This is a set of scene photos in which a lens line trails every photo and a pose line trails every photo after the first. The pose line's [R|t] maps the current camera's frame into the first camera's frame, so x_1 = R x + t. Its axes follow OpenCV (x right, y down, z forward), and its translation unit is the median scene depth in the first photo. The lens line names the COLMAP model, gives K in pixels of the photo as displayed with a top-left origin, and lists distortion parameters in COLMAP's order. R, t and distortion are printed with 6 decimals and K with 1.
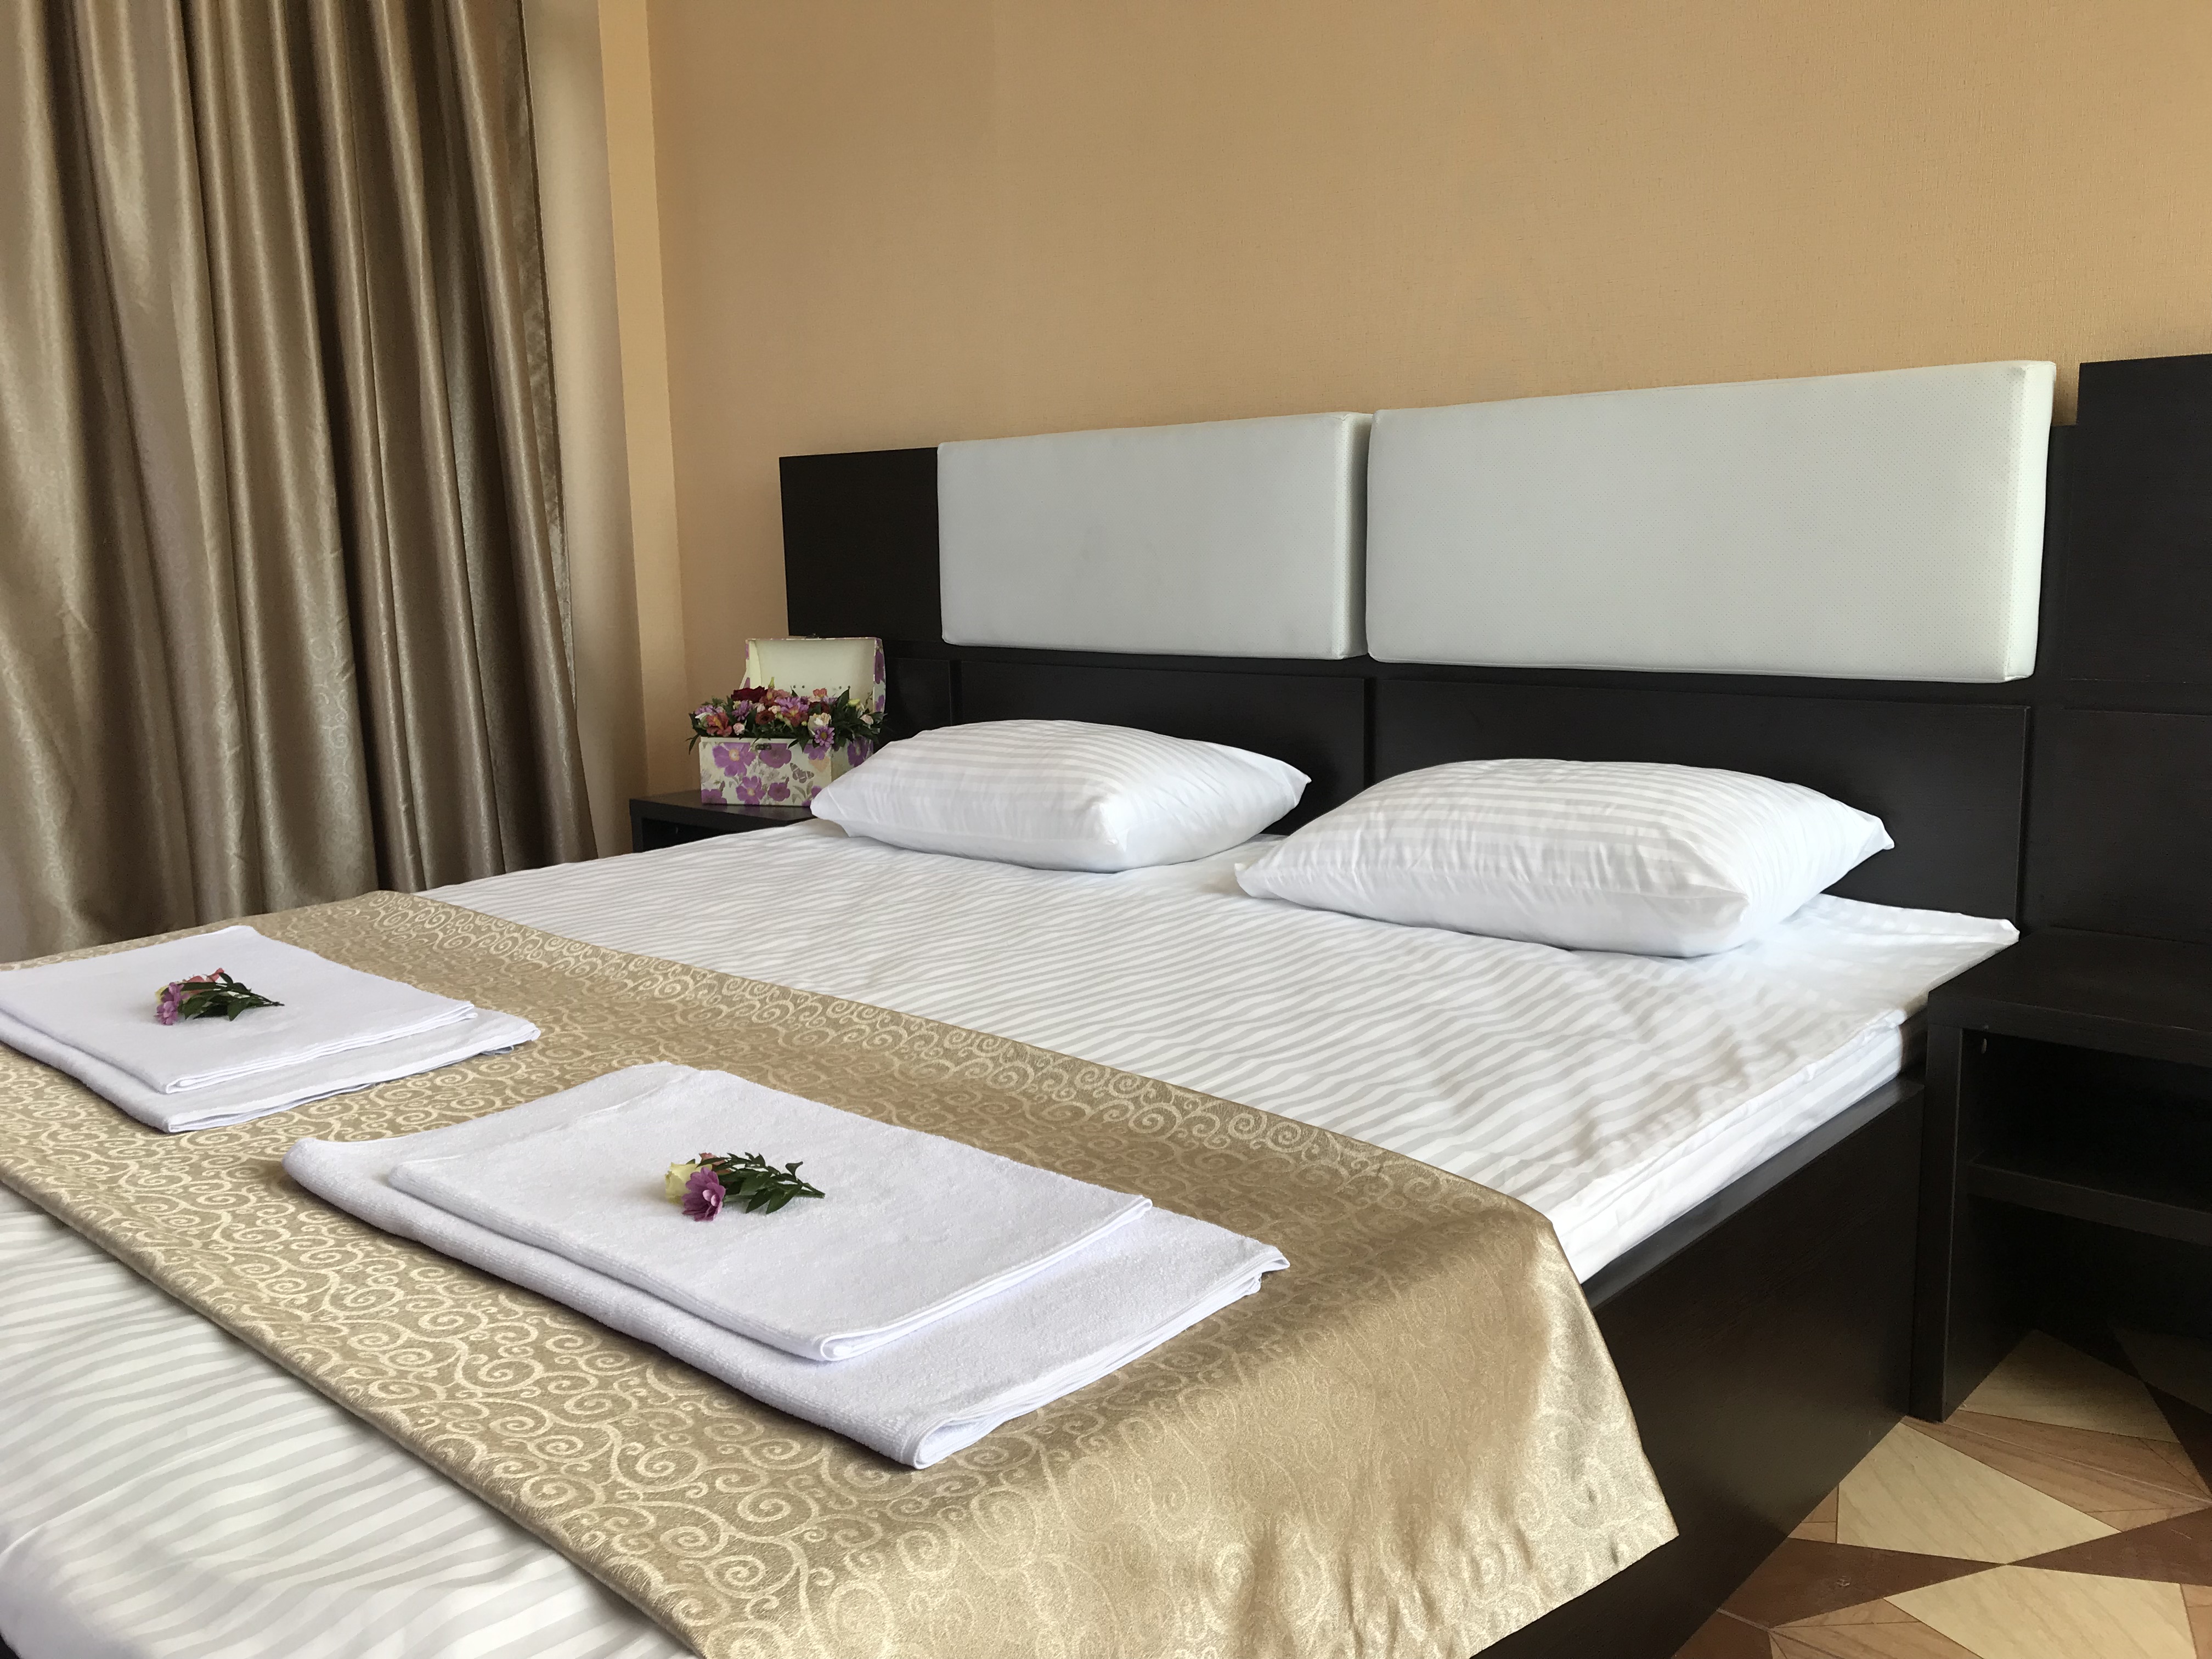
lens RADIAL K [[1802.4, 0, 1106.0], [0, 1802.4, 829.5], [0, 0, 1]] dist [0.012286, 0.008963]
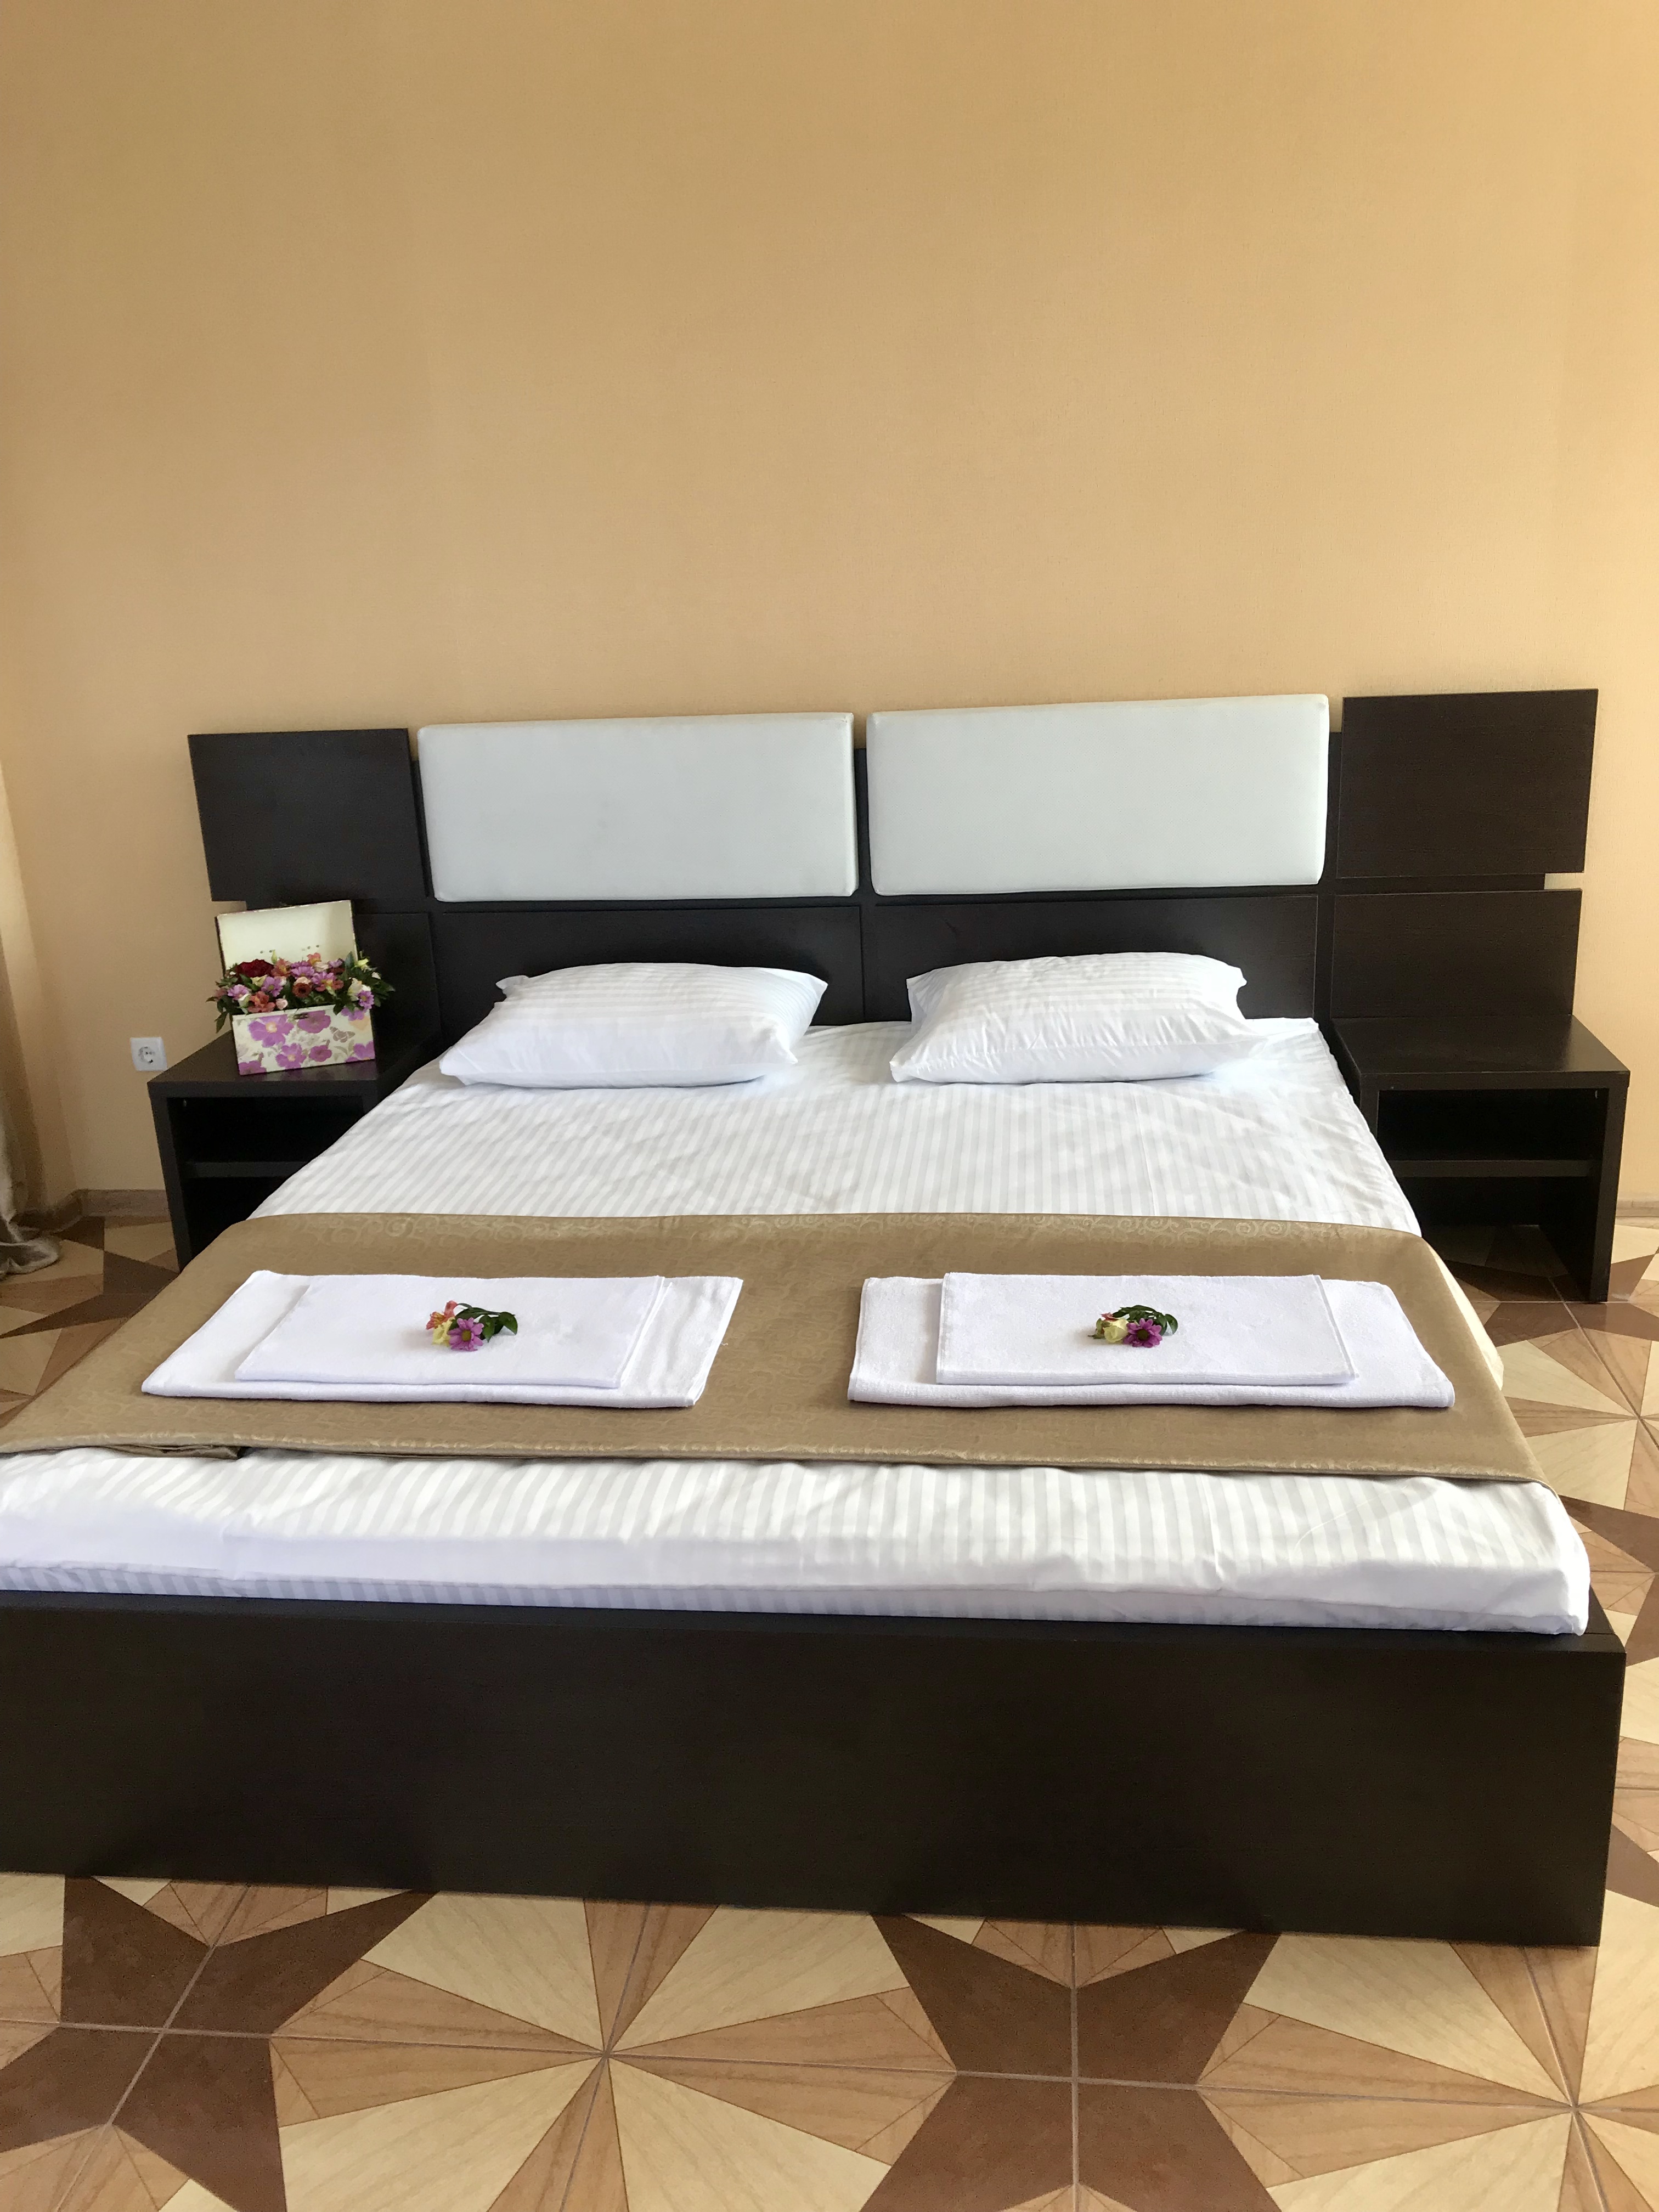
lens RADIAL K [[1802.4, 0, 829.5], [0, 1802.4, 1106.0], [0, 0, 1]] dist [0.012286, 0.008963]
pose [[0.814099, -0.190683, 0.548528, -0.704970], [0.120878, 0.979507, 0.161102, -0.169861], [-0.568006, -0.064848, 0.820465, -0.128459]]
